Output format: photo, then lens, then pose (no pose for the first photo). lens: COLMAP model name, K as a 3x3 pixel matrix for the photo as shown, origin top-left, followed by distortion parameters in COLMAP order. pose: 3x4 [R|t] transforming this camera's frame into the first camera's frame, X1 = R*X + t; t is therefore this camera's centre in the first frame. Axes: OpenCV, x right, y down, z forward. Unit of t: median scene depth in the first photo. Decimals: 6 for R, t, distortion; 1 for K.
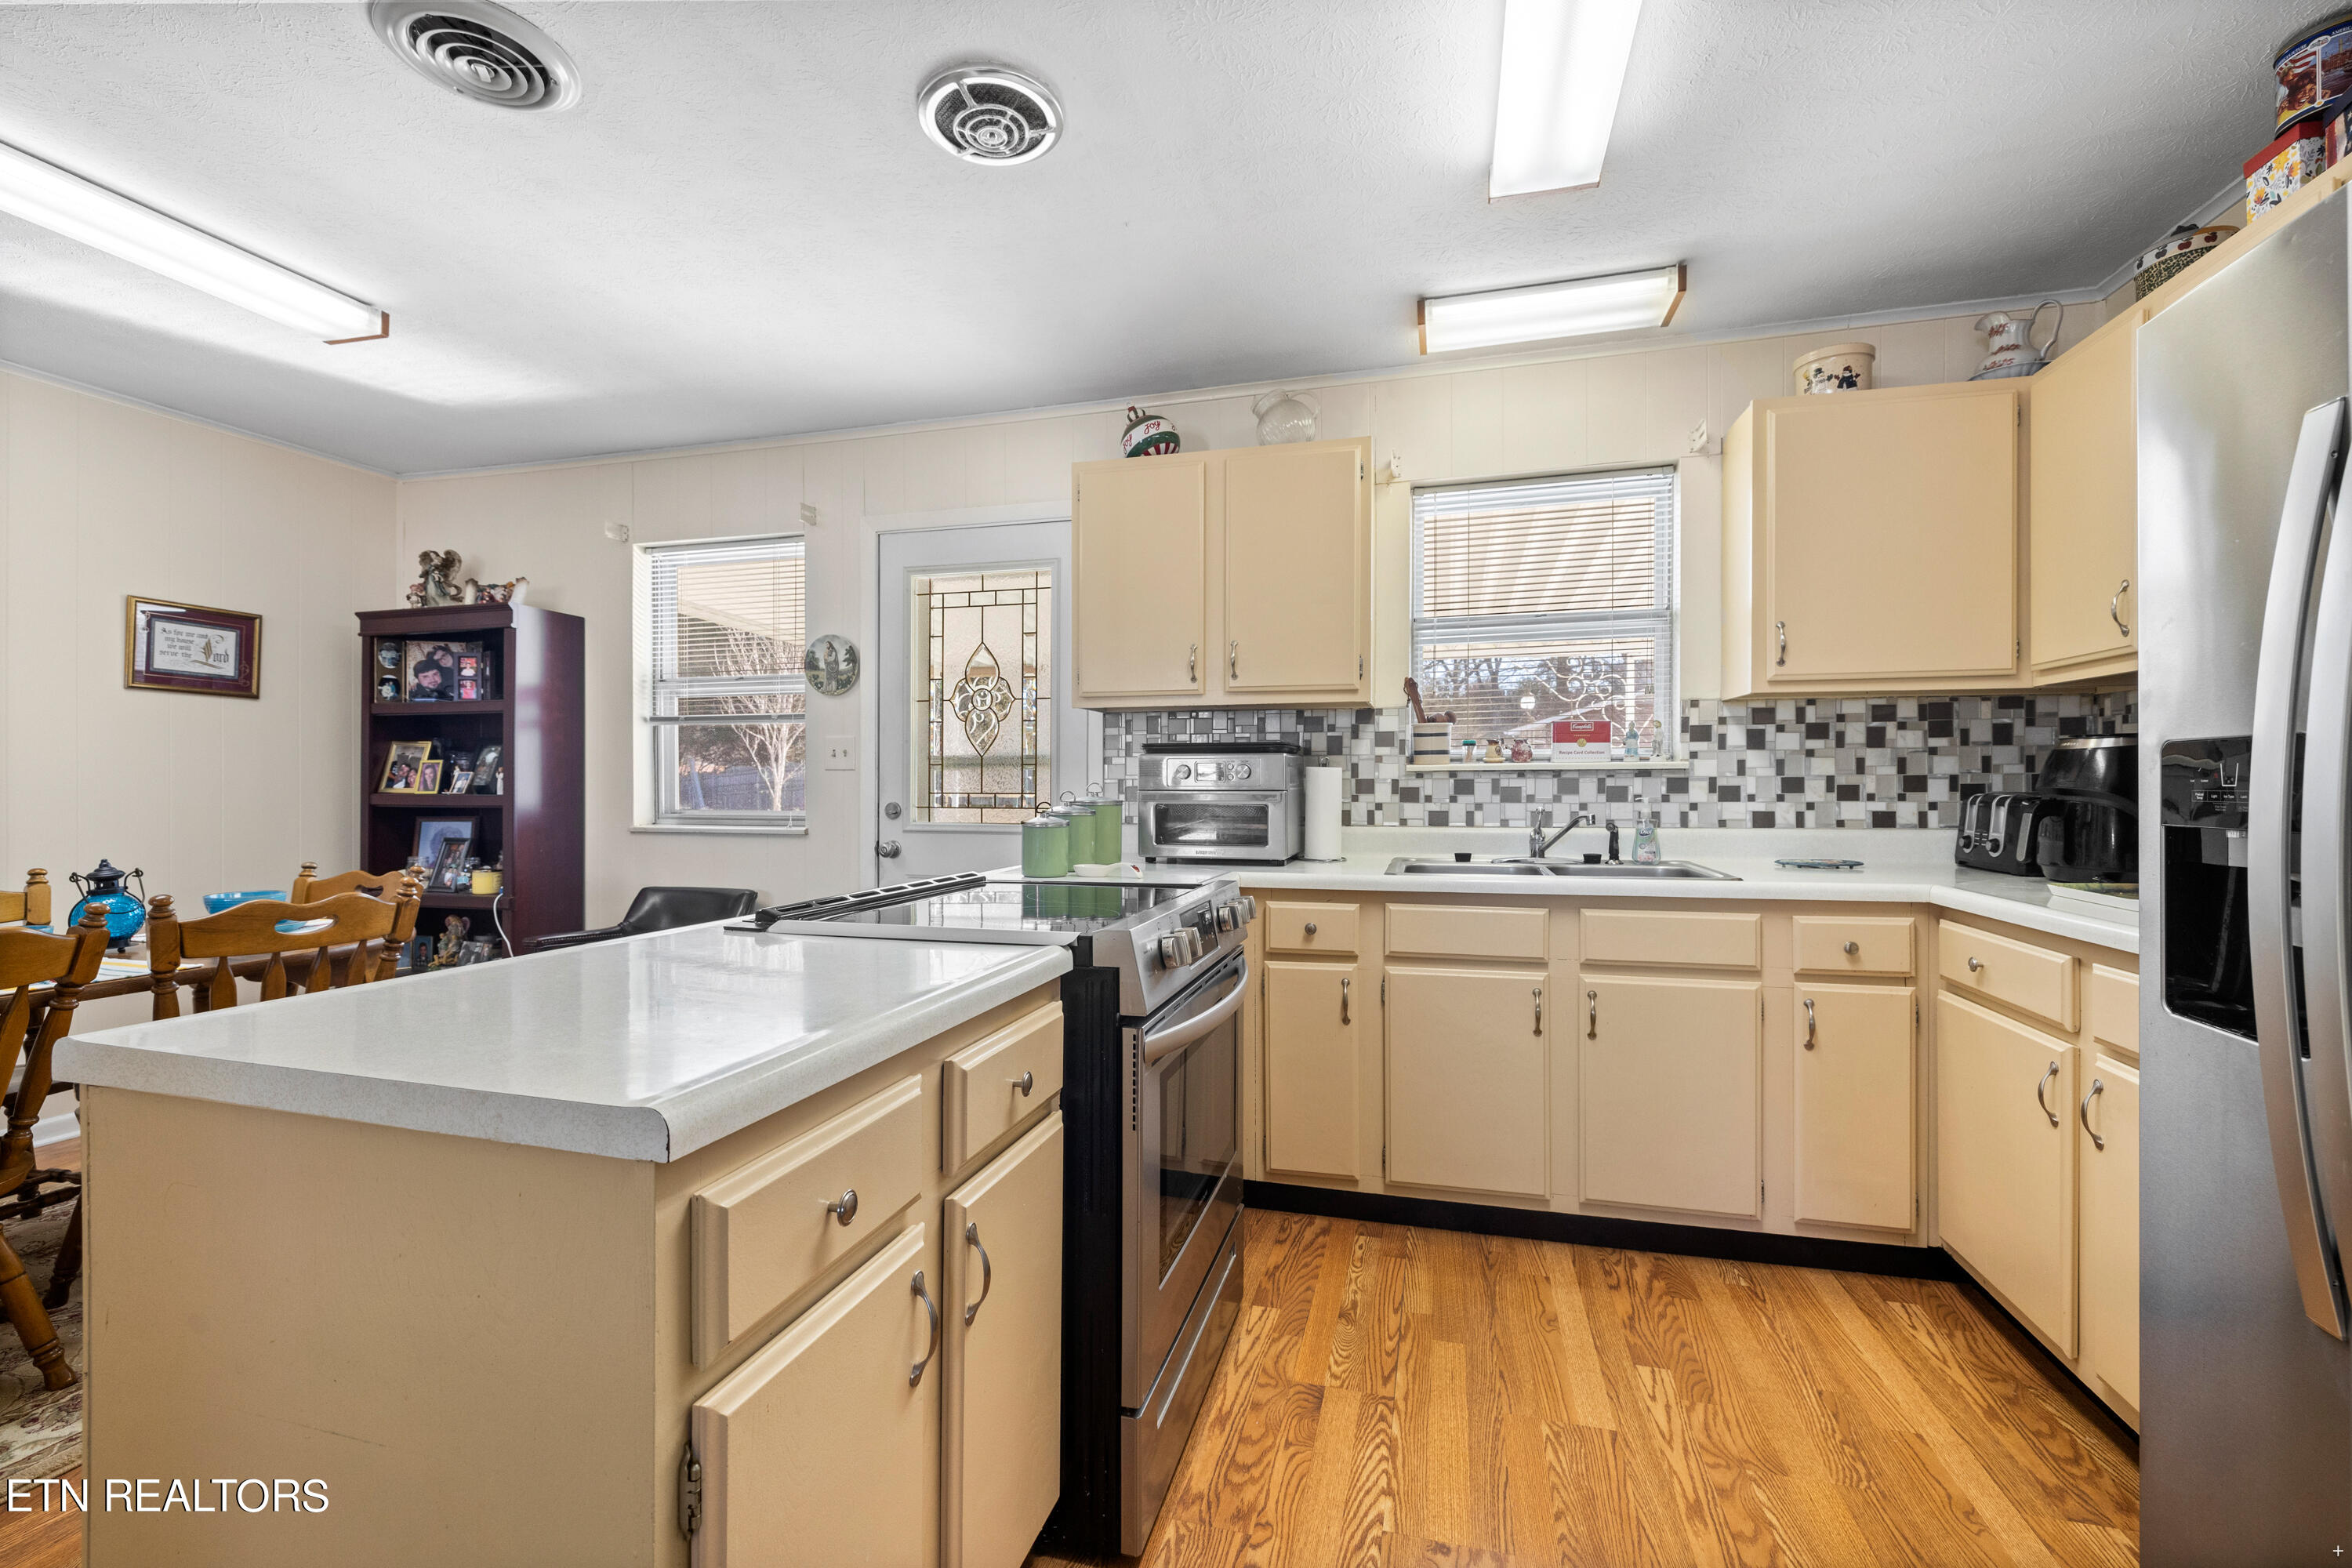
lens RADIAL K [[992.7, 0, 1184.6], [0, 992.7, 779.7], [0, 0, 1]] dist [-0.000332, 0.000560]
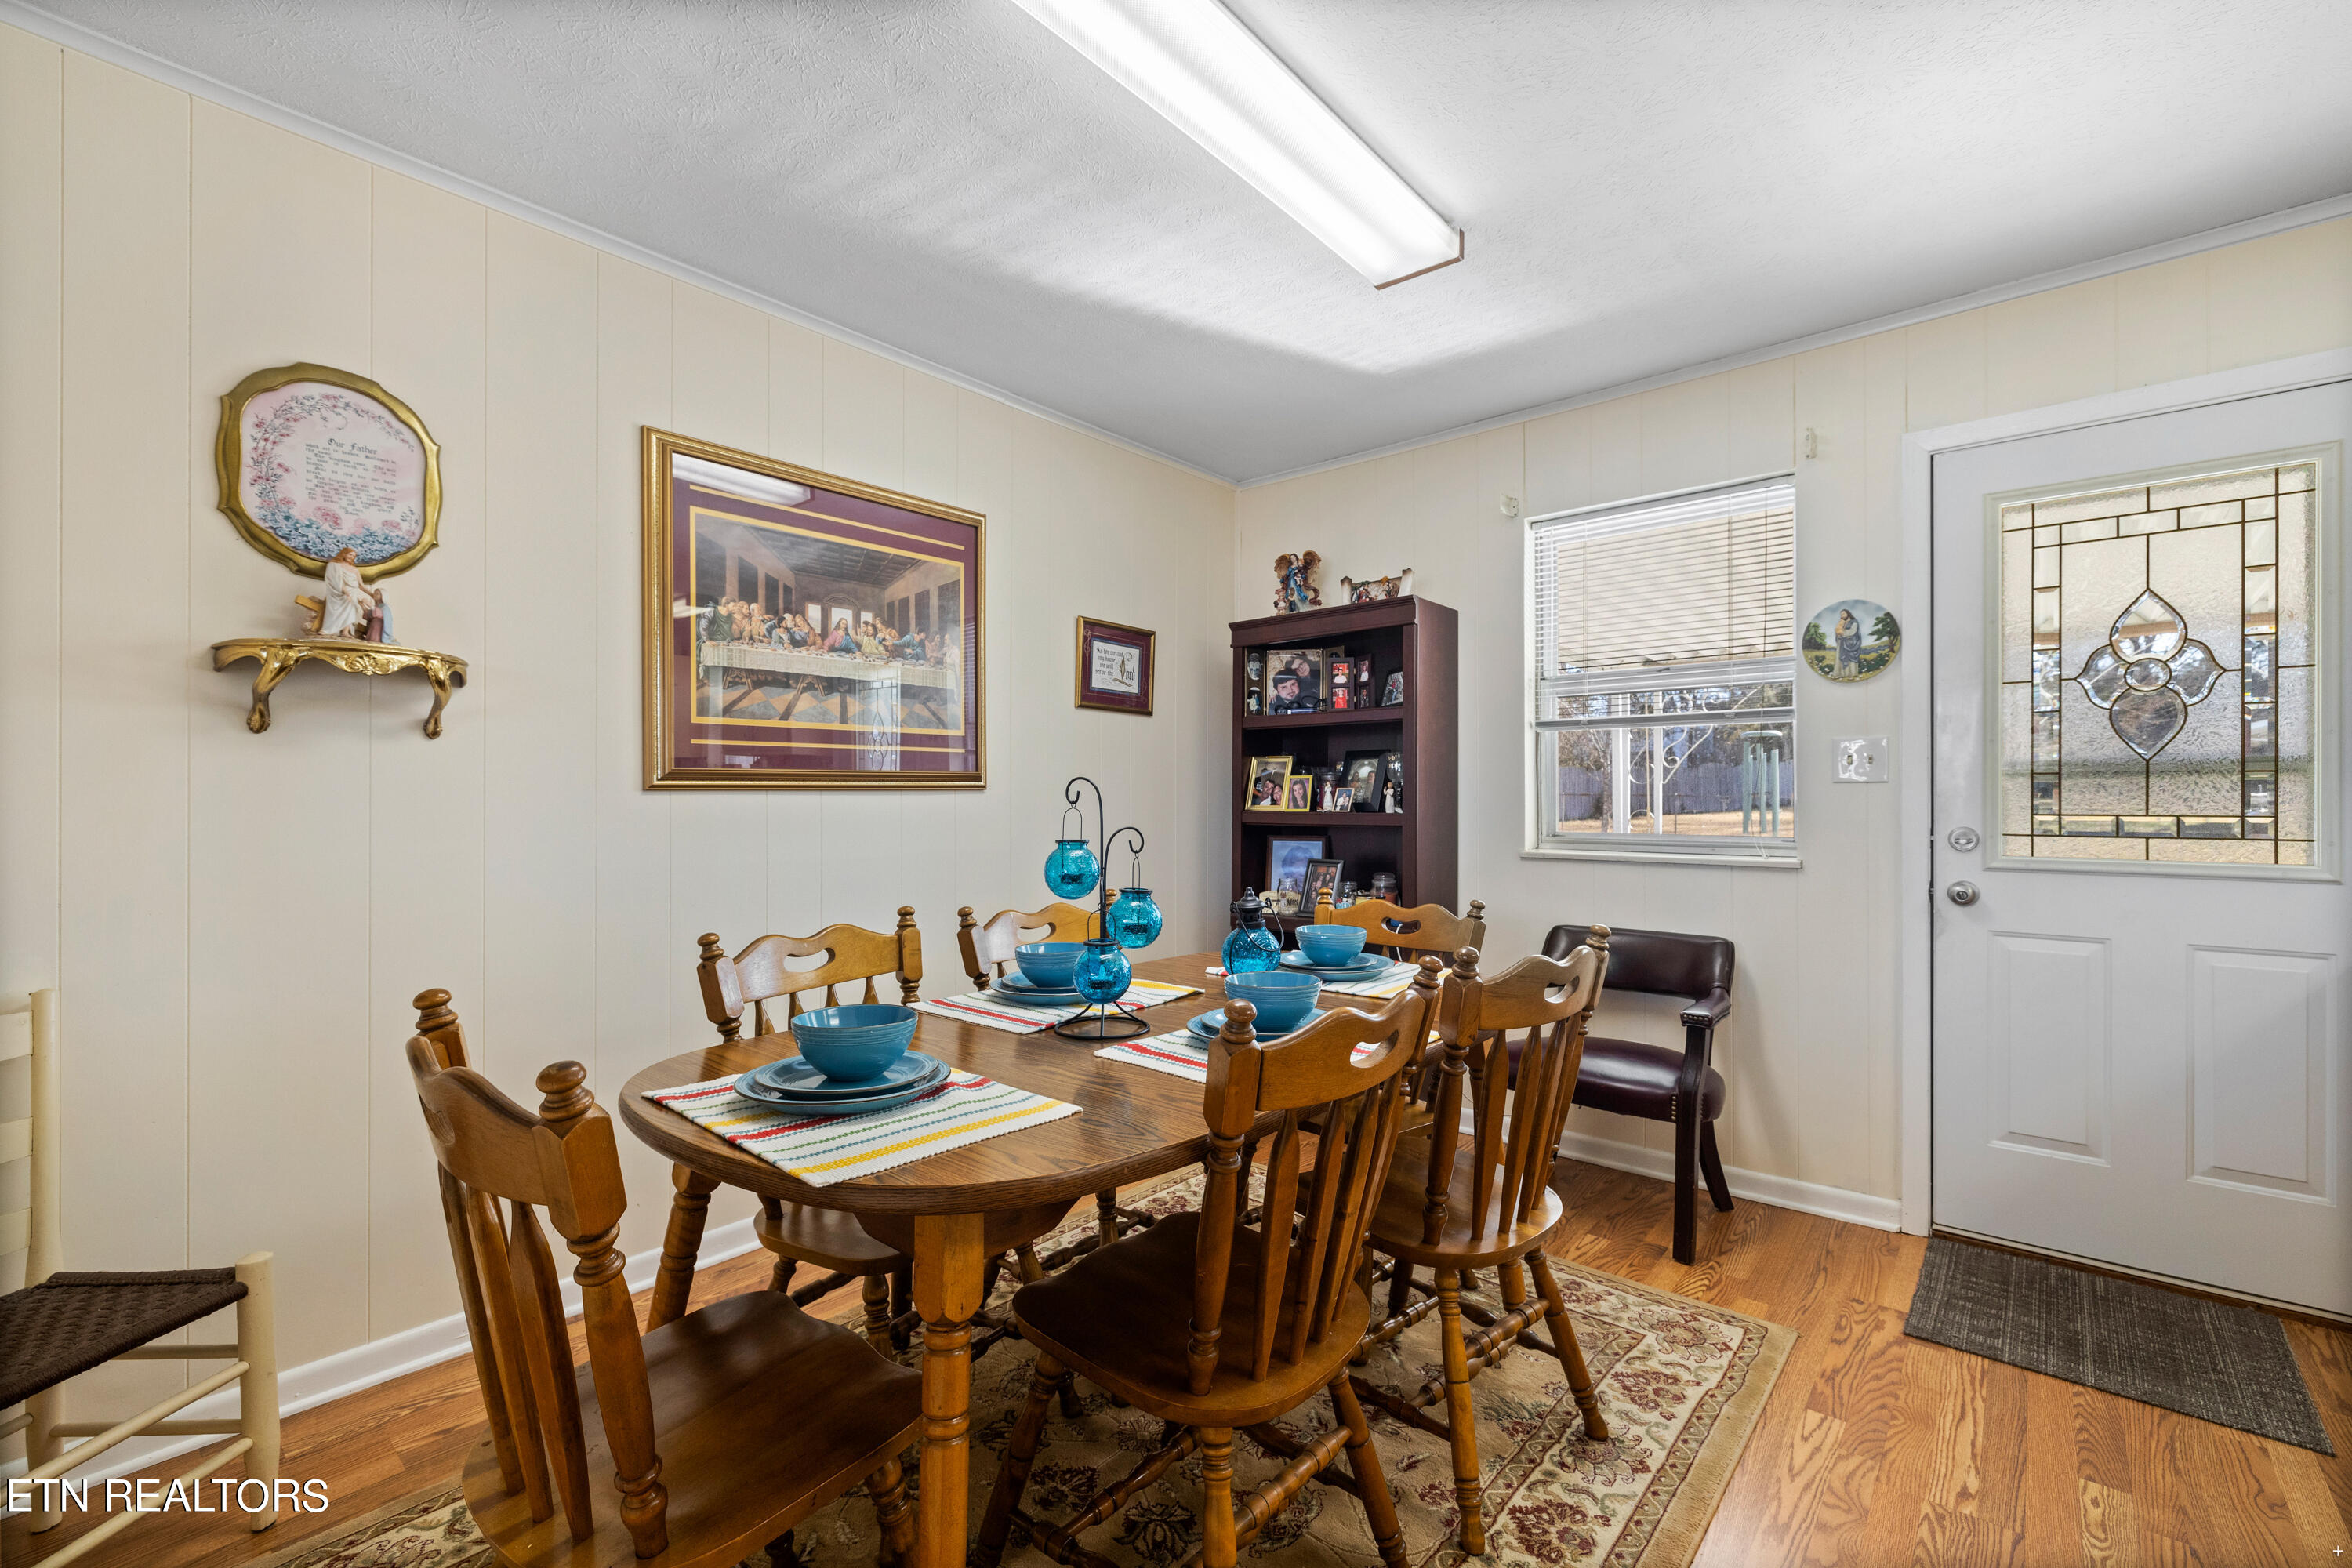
lens RADIAL K [[992.7, 0, 1189.9], [0, 992.7, 799.2], [0, 0, 1]] dist [-0.000332, 0.000560]
pose [[0.905087, -0.001406, -0.425223, -0.564165], [0.004602, 0.999968, 0.006490, -0.005093], [0.425200, -0.007831, 0.905065, 0.134842]]
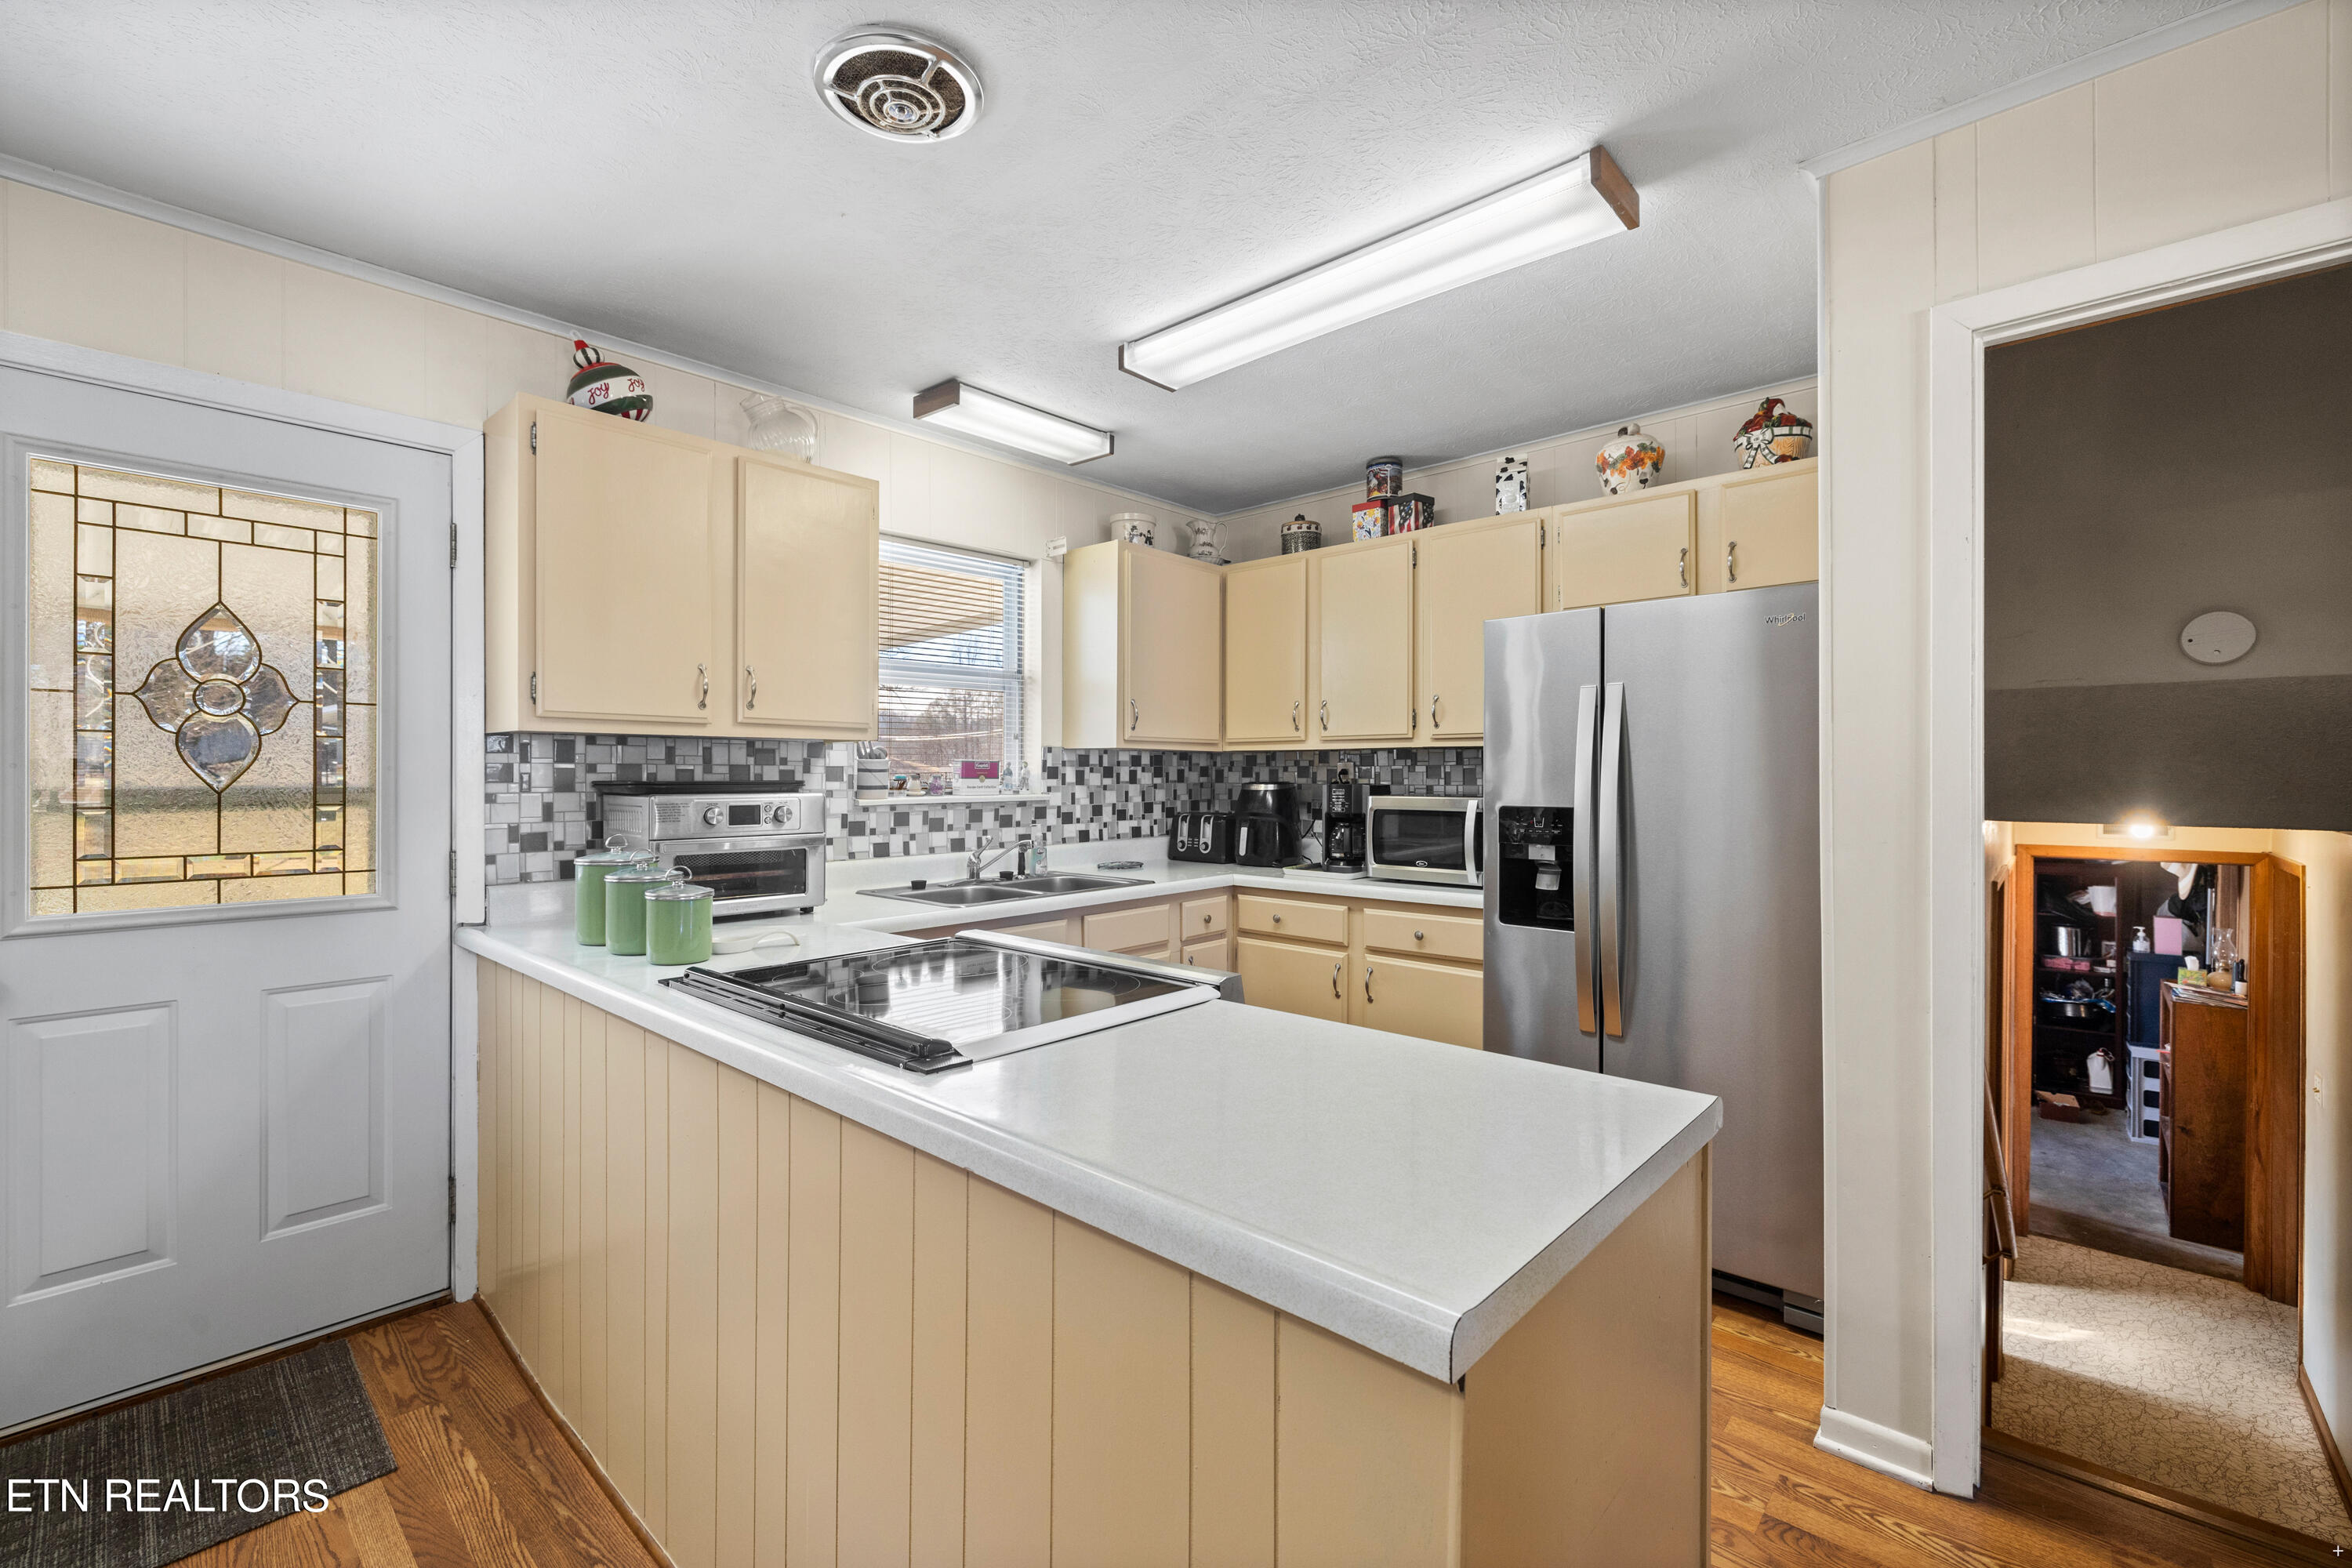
lens RADIAL K [[992.7, 0, 1164.4], [0, 992.7, 776.7], [0, 0, 1]] dist [-0.000332, 0.000560]
pose [[0.458108, 0.000043, 0.888896, -0.533377], [-0.005251, 0.999983, 0.002658, -0.041991], [-0.888881, -0.005885, 0.458101, 0.243240]]
